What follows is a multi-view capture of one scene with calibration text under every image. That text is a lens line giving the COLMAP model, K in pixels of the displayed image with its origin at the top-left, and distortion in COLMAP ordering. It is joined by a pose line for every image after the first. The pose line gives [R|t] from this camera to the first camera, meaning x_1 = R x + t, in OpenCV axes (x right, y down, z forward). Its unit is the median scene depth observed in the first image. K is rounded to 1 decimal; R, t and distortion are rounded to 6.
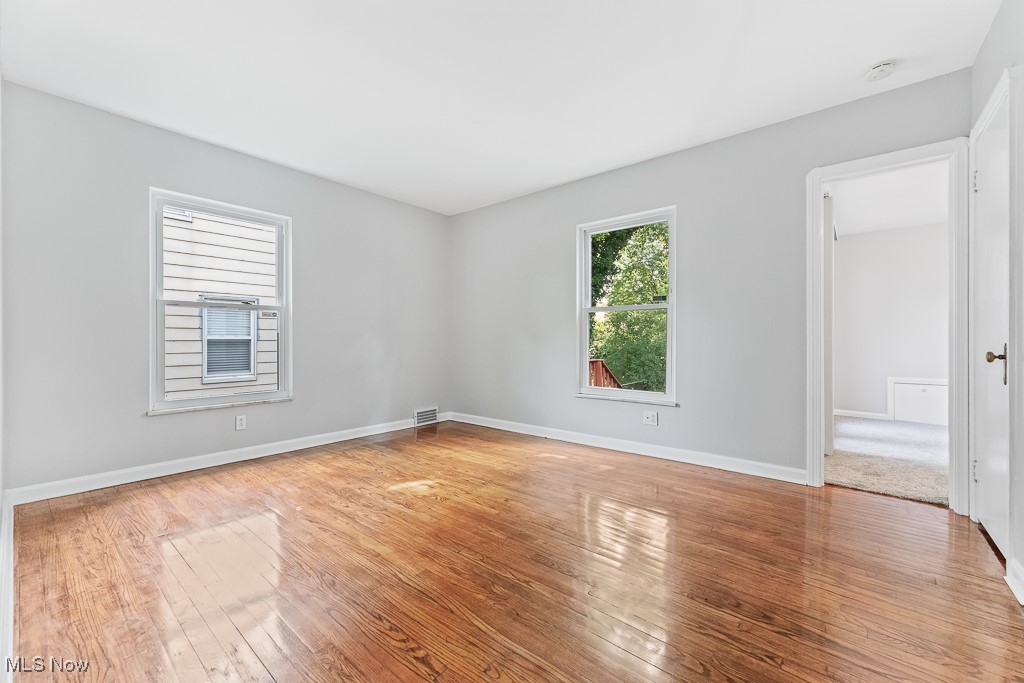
lens RADIAL K [[410.8, 0, 512.0], [0, 410.8, 341.5], [0, 0, 1]] dist [-0.001767, -0.000256]
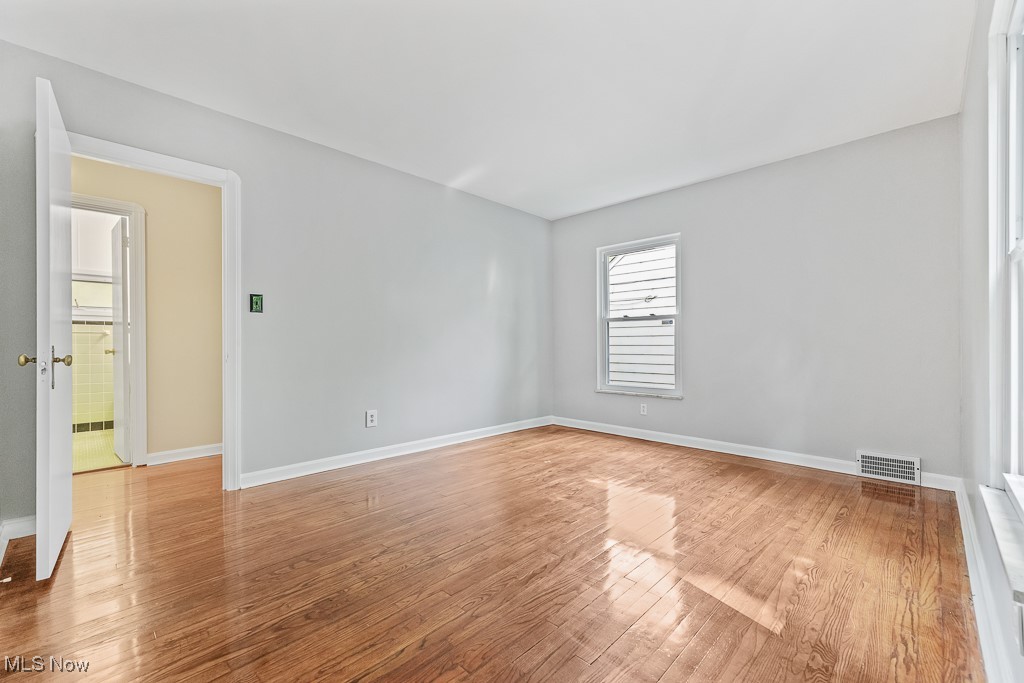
lens RADIAL K [[423.1, 0, 512.0], [0, 423.1, 341.5], [0, 0, 1]] dist [0.000719, 0.000112]
pose [[-0.080005, -0.007504, -0.996766, 0.752899], [-0.002536, 0.999970, -0.007324, -0.001597], [0.996791, 0.001942, -0.080022, 0.775470]]
